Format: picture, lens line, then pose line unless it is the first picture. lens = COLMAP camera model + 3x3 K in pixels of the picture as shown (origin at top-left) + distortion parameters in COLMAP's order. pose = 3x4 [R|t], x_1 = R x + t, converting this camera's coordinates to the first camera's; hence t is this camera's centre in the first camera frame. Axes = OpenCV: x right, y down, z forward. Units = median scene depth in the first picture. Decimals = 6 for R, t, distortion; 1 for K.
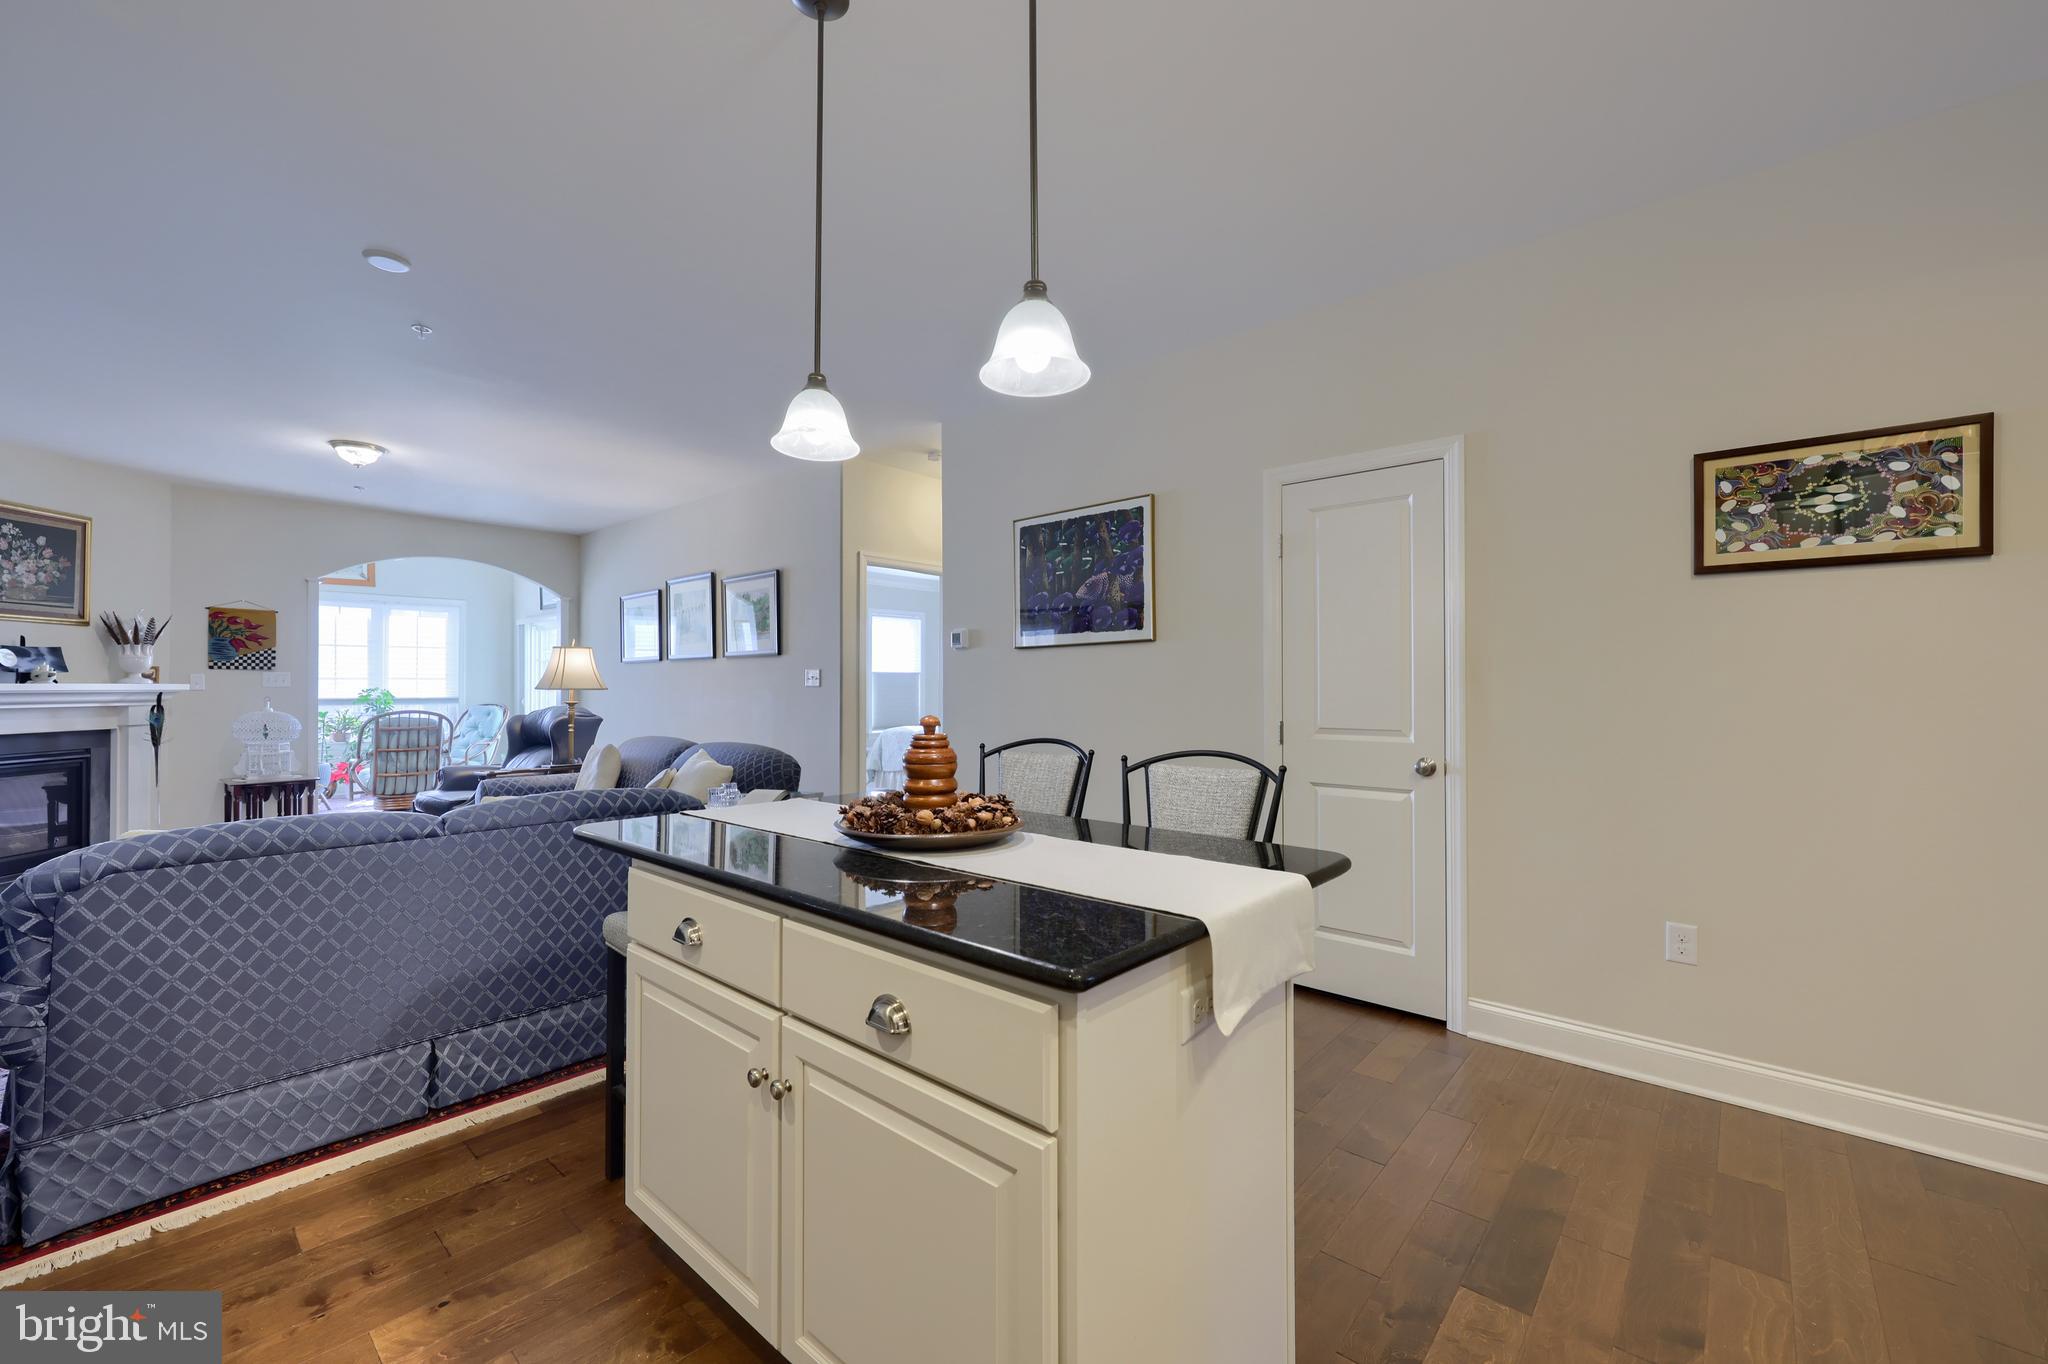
lens RADIAL K [[817.4, 0, 1022.8], [0, 817.4, 678.1], [0, 0, 1]] dist [-0.000948, 0.000328]
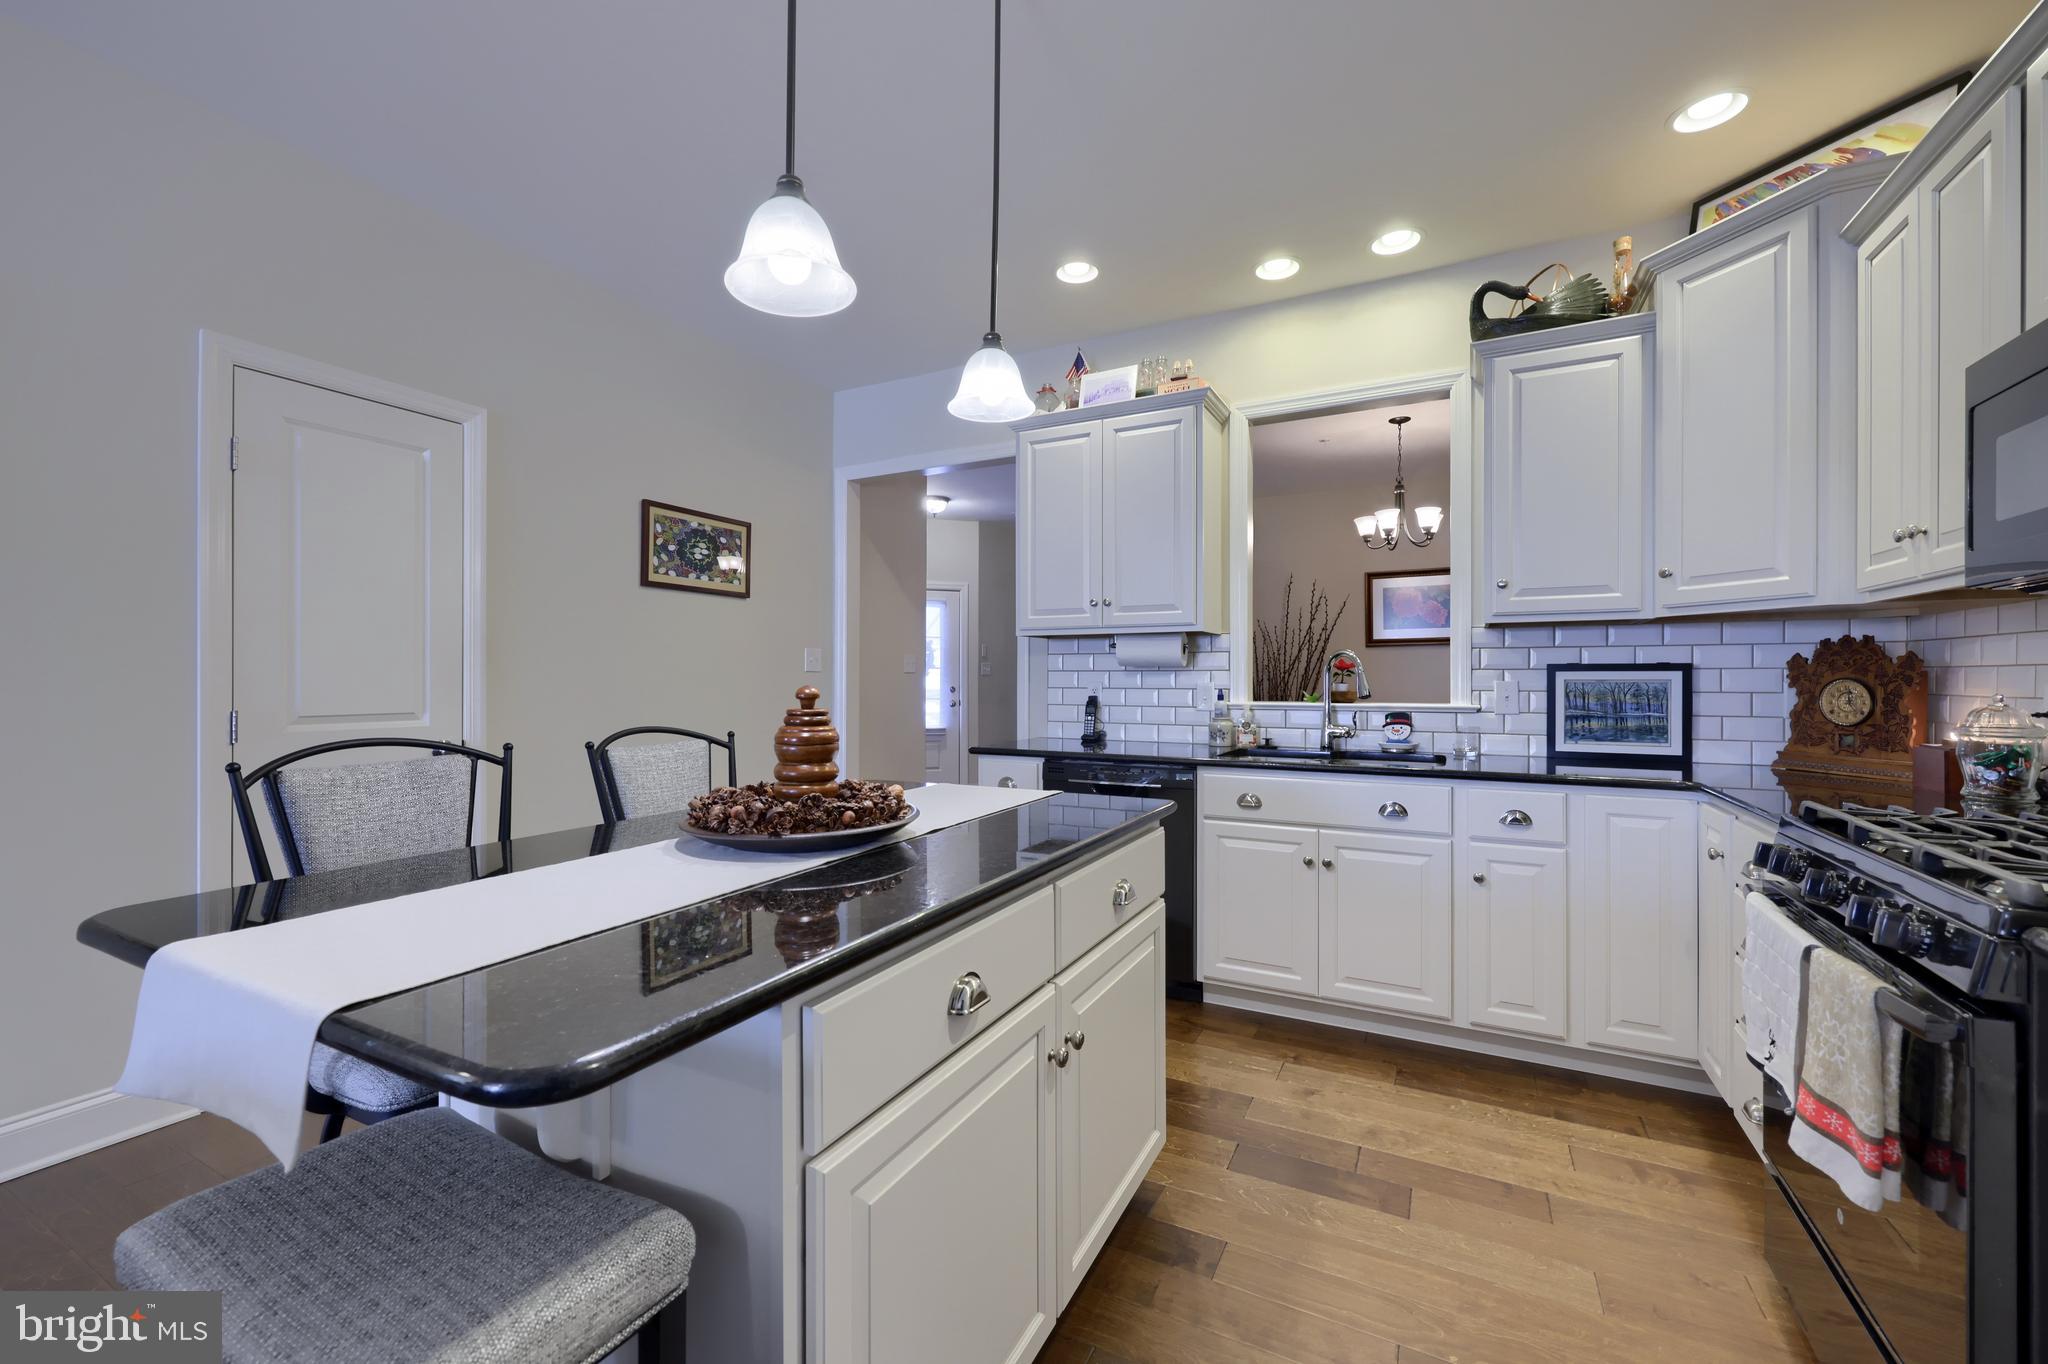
lens RADIAL K [[825.6, 0, 1022.3], [0, 825.6, 677.2], [0, 0, 1]] dist [0.000809, 0.000210]
pose [[-0.237964, 0.001537, 0.971273, -0.297592], [-0.011053, 0.999930, -0.004290, 0.011942], [-0.971211, -0.011756, -0.237931, 0.305118]]
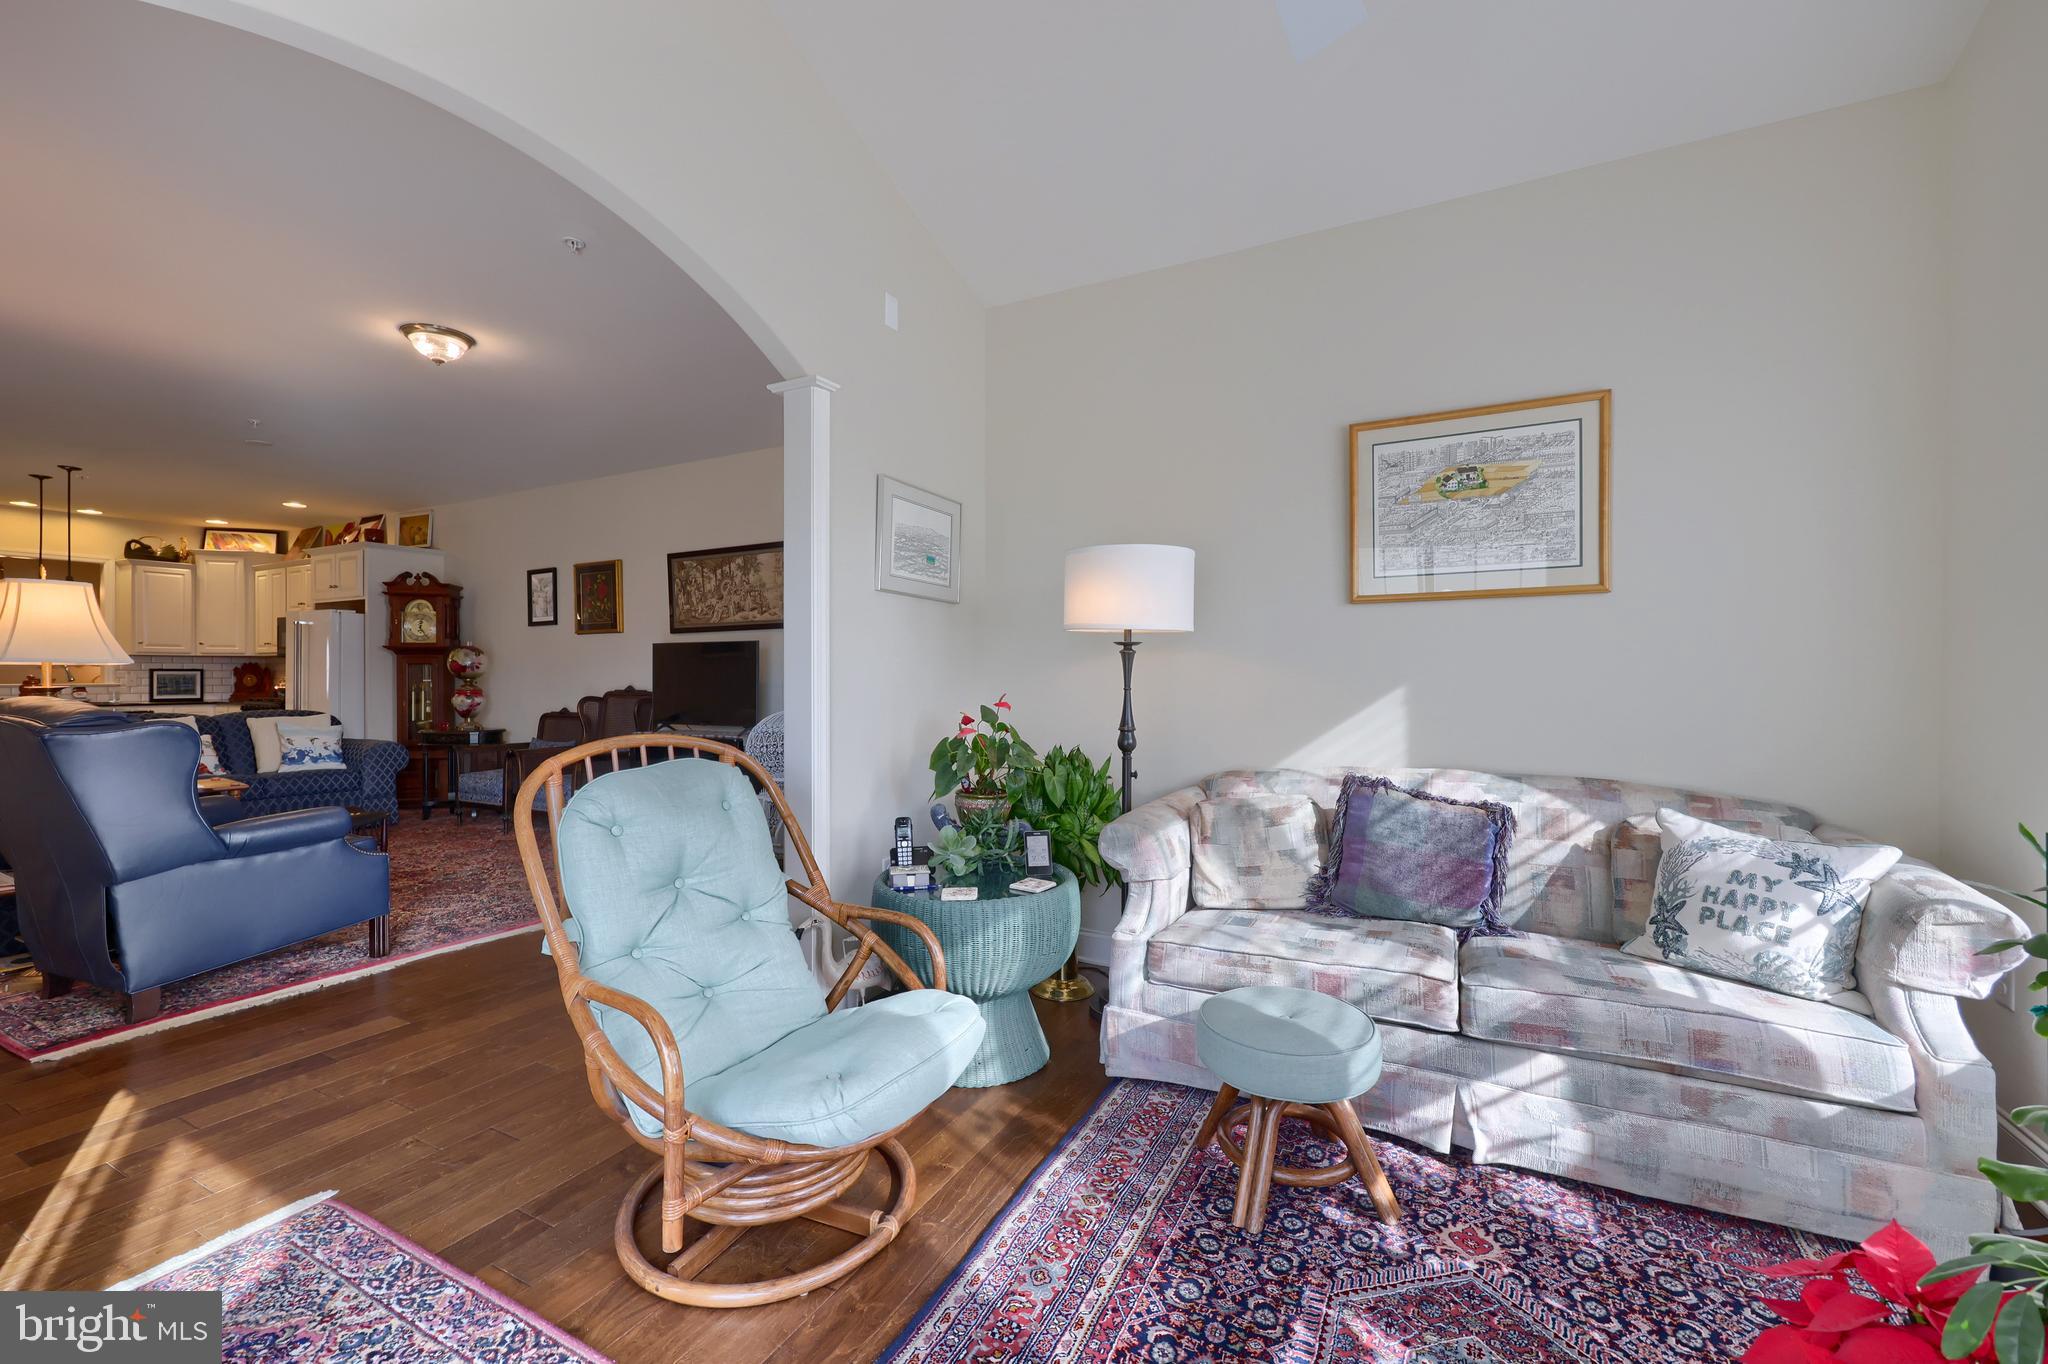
lens RADIAL K [[818.2, 0, 1038.2], [0, 818.2, 676.9], [0, 0, 1]] dist [-0.002652, -0.000829]
pose [[-0.967303, 0.000427, -0.253625, -1.041425], [0.002695, 0.999959, -0.008596, 0.029415], [0.253611, -0.008999, -0.967264, 1.672661]]
